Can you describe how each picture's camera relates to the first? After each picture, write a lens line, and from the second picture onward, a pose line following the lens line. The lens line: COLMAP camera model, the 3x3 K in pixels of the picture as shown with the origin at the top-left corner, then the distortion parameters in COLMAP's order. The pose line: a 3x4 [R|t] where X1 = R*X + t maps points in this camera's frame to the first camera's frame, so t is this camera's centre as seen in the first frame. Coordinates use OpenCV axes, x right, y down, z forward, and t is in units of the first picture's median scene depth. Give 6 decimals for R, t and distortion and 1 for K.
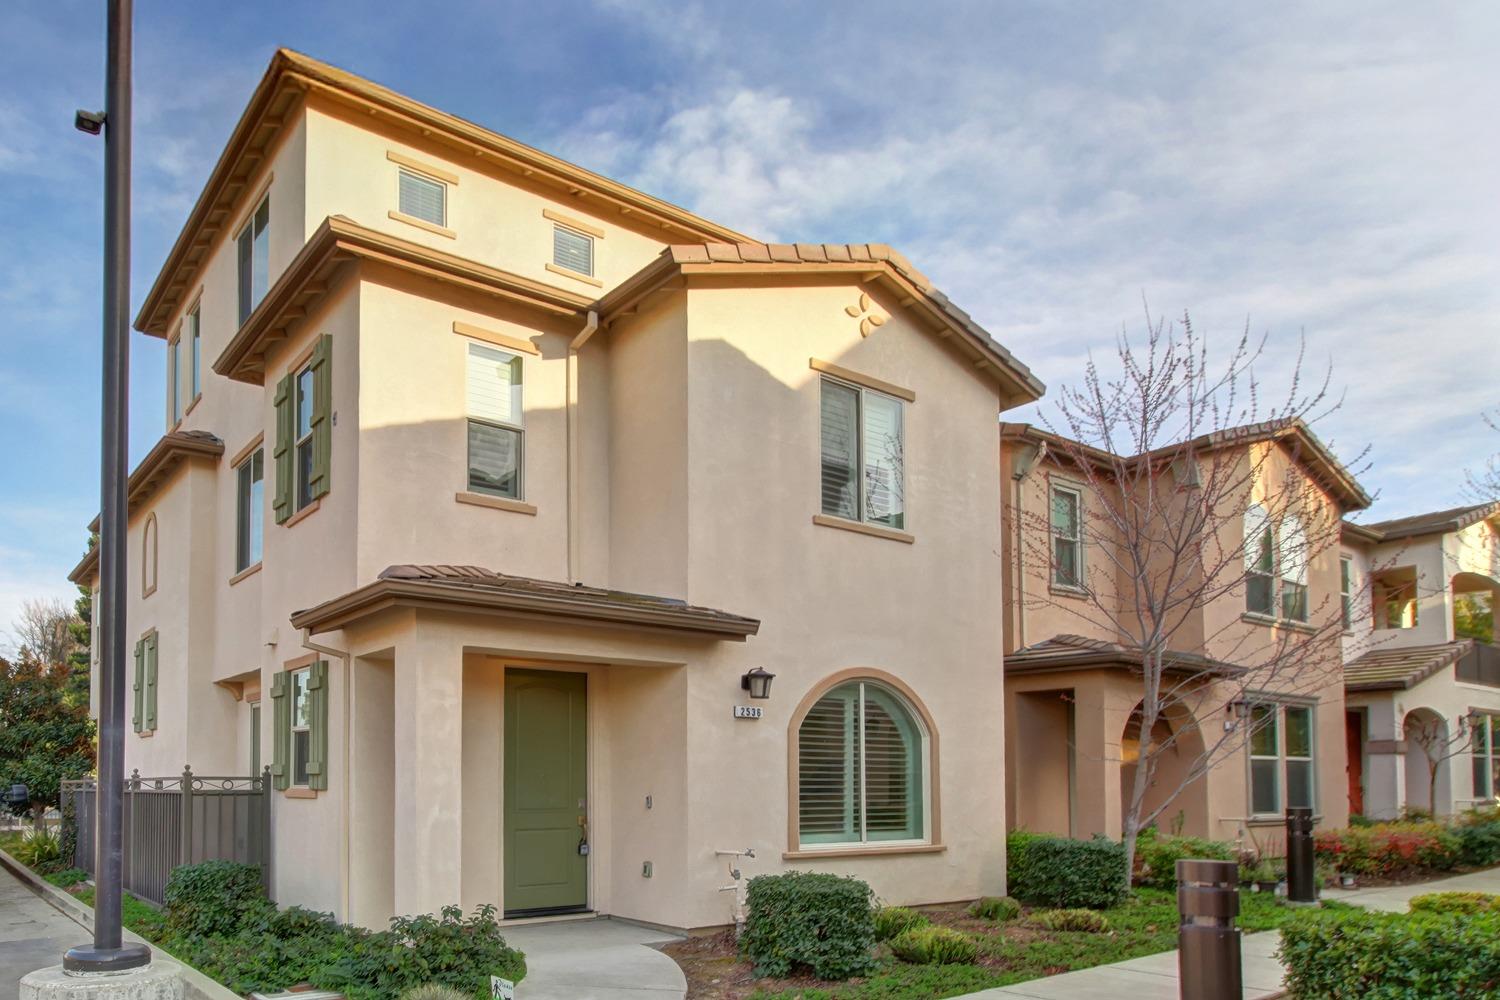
lens RADIAL K [[703.7, 0, 747.0], [0, 703.7, 480.7], [0, 0, 1]] dist [0.000597, -0.000423]
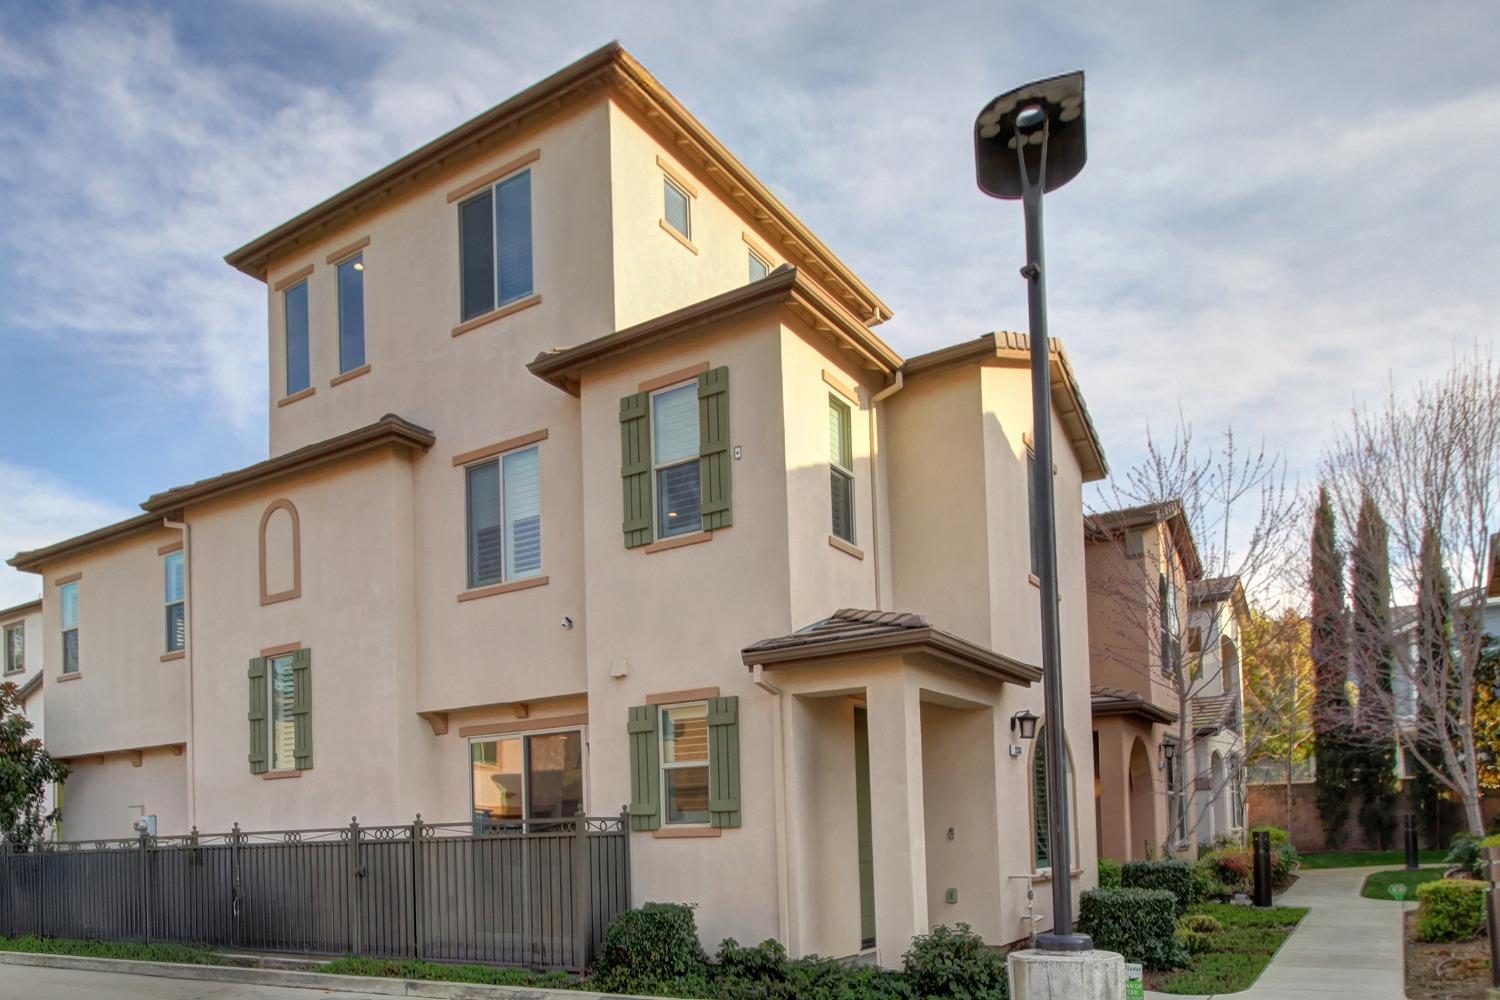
lens RADIAL K [[792.3, 0, 750.4], [0, 792.3, 452.5], [0, 0, 1]] dist [-0.002542, -0.000372]
pose [[0.936415, 0.129266, 0.326217, -0.811783], [-0.114199, 0.991328, -0.065011, -0.013196], [-0.331792, 0.023624, 0.943057, -0.062748]]
